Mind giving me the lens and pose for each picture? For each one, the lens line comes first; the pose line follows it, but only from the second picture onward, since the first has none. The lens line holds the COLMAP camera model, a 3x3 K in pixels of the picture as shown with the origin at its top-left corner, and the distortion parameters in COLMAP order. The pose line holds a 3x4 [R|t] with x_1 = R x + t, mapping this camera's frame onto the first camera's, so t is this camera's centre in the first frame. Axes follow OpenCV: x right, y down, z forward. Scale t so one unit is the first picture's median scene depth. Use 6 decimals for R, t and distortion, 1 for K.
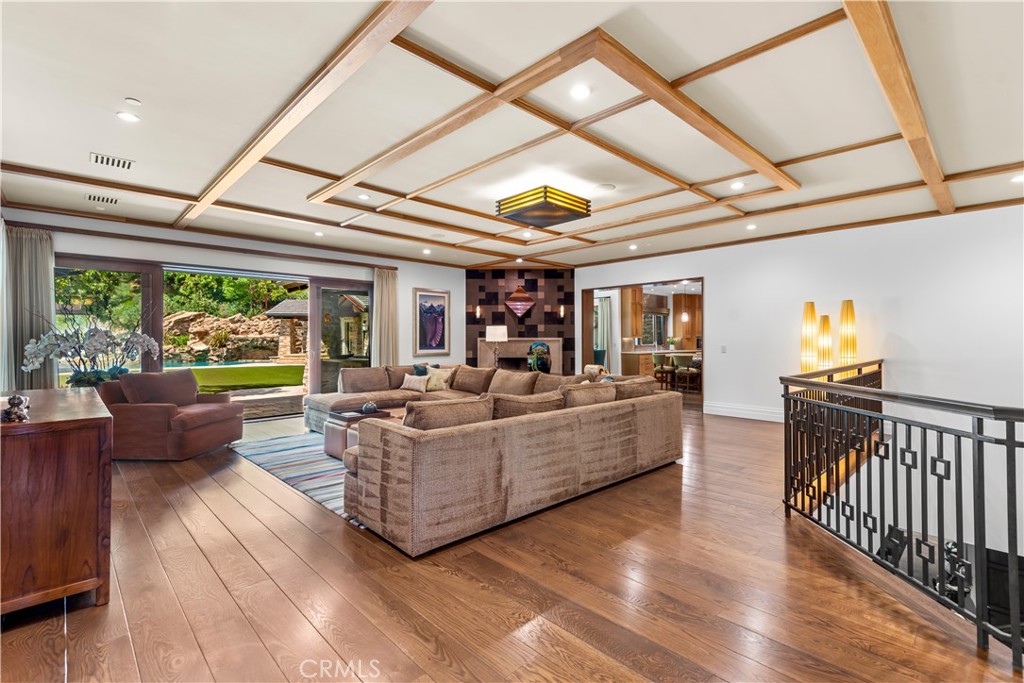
lens RADIAL K [[465.7, 0, 513.0], [0, 465.7, 337.4], [0, 0, 1]] dist [0.000421, -0.000493]
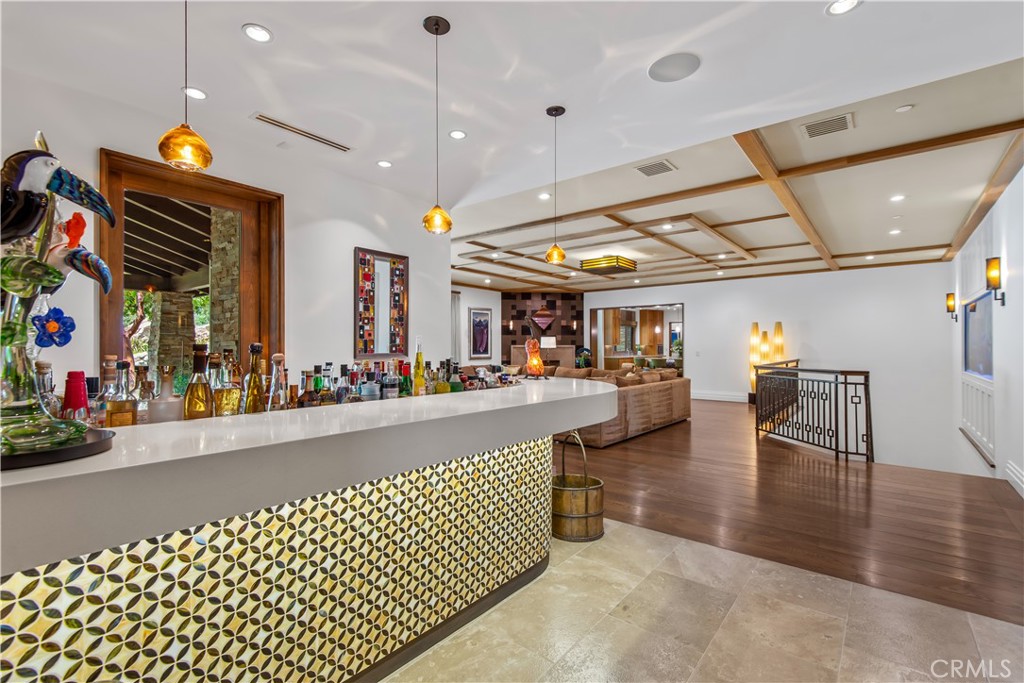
lens RADIAL K [[465.7, 0, 510.8], [0, 465.7, 345.4], [0, 0, 1]] dist [0.000421, -0.000493]
pose [[0.992090, 0.000881, 0.125529, -0.272576], [-0.001066, 0.999998, 0.001402, -0.000746], [-0.125527, -0.001525, 0.992089, -0.324199]]
